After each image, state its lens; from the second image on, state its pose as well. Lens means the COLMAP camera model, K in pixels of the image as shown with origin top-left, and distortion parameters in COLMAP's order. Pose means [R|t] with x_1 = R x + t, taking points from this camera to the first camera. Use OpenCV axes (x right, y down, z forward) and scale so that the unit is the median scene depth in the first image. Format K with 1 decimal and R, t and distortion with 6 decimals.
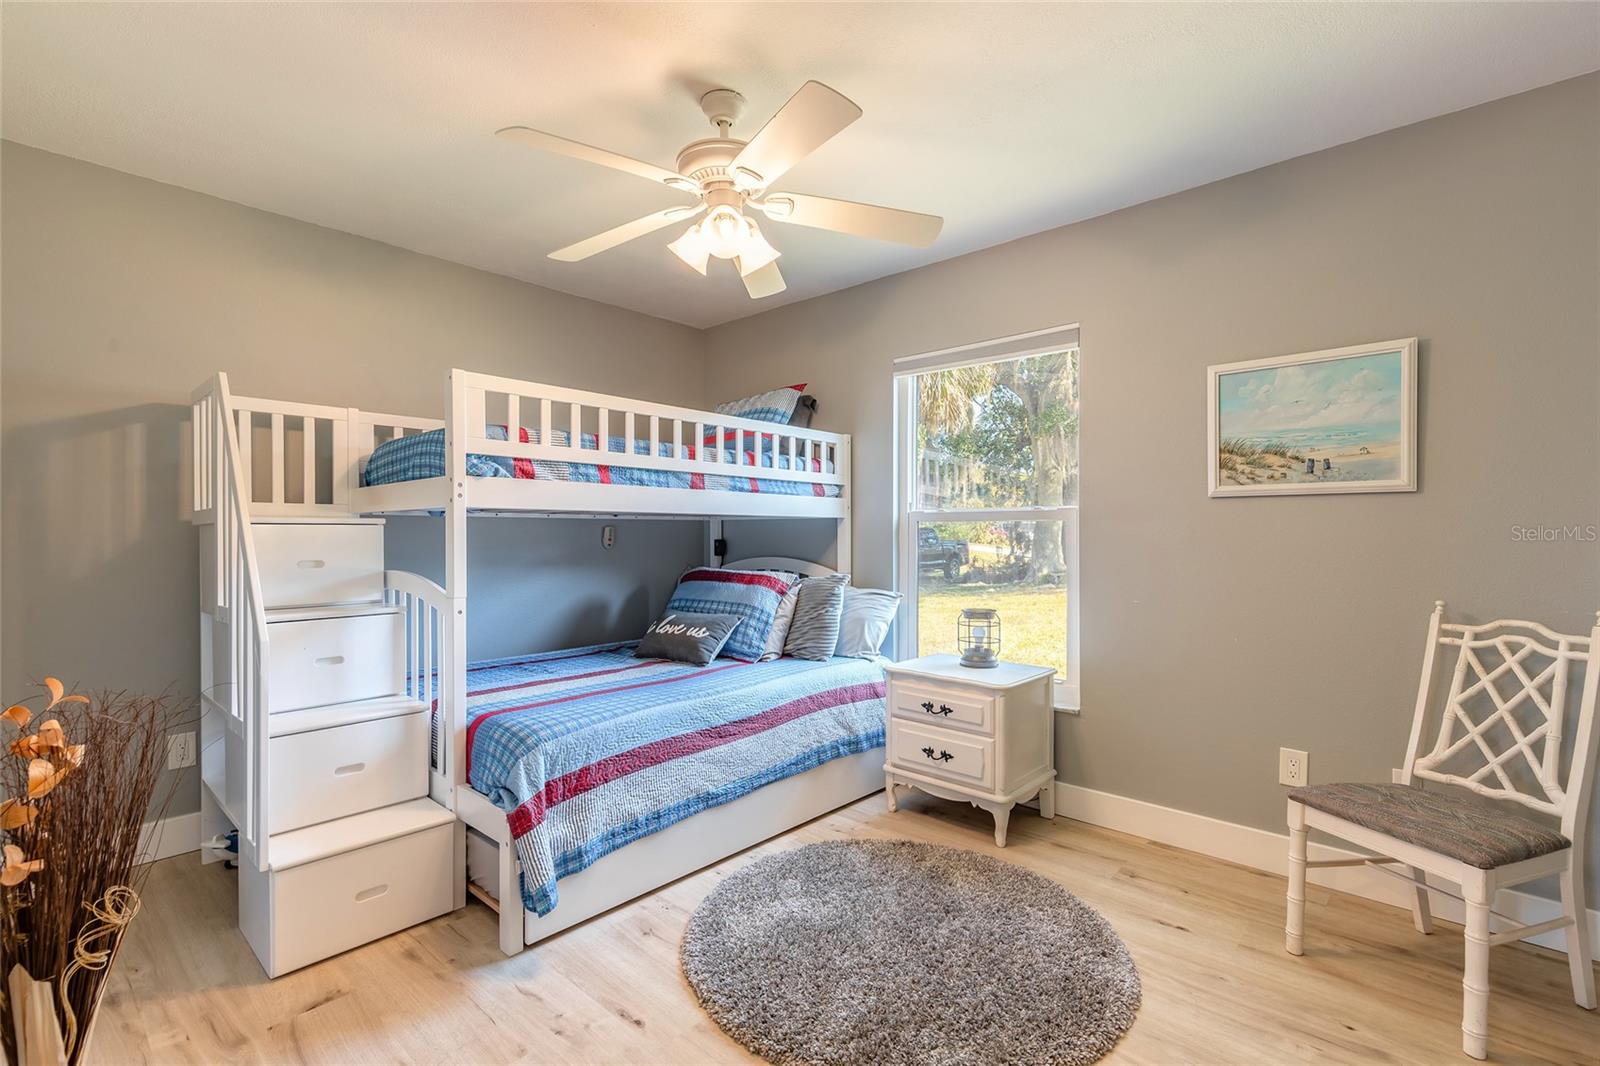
lens RADIAL K [[720.9, 0, 798.6], [0, 720.9, 531.3], [0, 0, 1]] dist [0.006689, -0.001190]
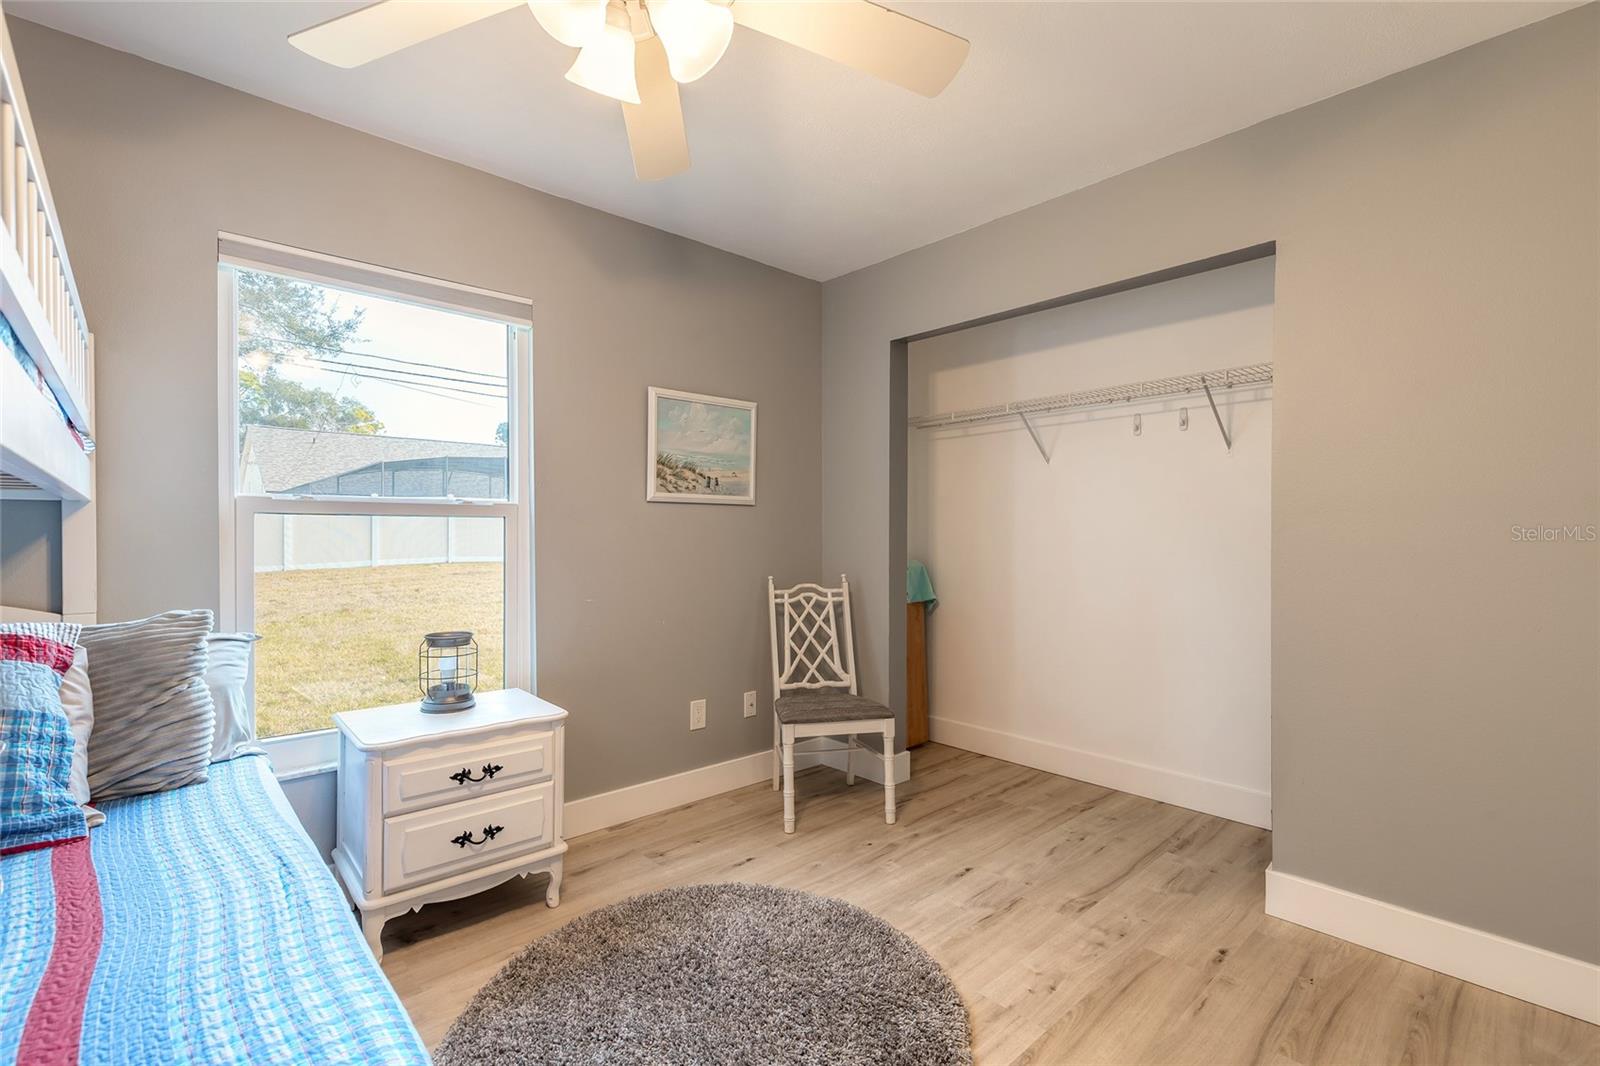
lens RADIAL K [[720.9, 0, 787.7], [0, 720.9, 533.4], [0, 0, 1]] dist [0.006689, -0.001190]
pose [[0.099702, 0.000733, 0.995017, -0.632507], [-0.002504, 0.999997, -0.000486, 0.004432], [-0.995014, -0.002443, 0.099704, 0.778165]]
